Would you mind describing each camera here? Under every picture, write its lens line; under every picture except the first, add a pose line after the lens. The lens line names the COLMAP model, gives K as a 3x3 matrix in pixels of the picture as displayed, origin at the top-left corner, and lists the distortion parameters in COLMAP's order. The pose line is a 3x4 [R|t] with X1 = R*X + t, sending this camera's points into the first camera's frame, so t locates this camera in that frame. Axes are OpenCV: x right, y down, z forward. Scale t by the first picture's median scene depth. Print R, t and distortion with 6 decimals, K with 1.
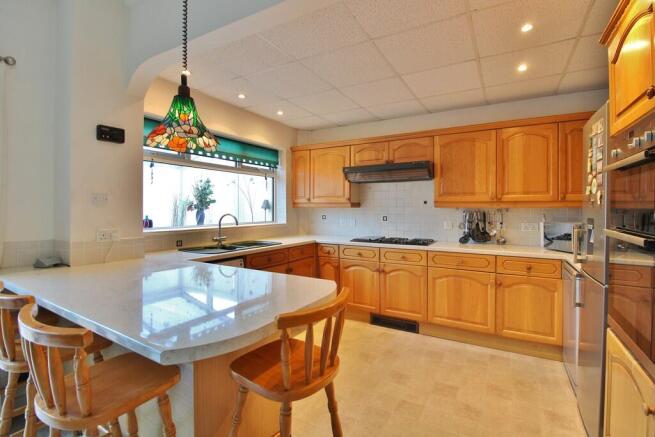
lens RADIAL K [[303.6, 0, 327.1], [0, 303.6, 206.1], [0, 0, 1]] dist [-0.001449, -0.000073]
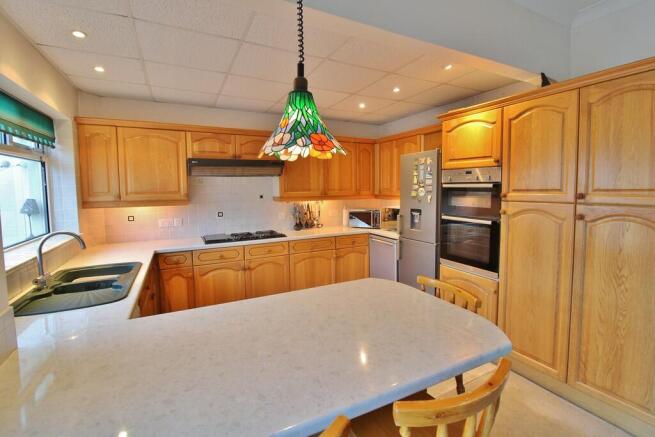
lens RADIAL K [[303.6, 0, 327.1], [0, 303.6, 206.1], [0, 0, 1]] dist [-0.001449, -0.000073]
pose [[0.542871, -0.061328, 0.837574, -0.457158], [0.008207, 0.997670, 0.067731, -0.050898], [-0.839776, -0.029895, 0.542109, 0.224566]]
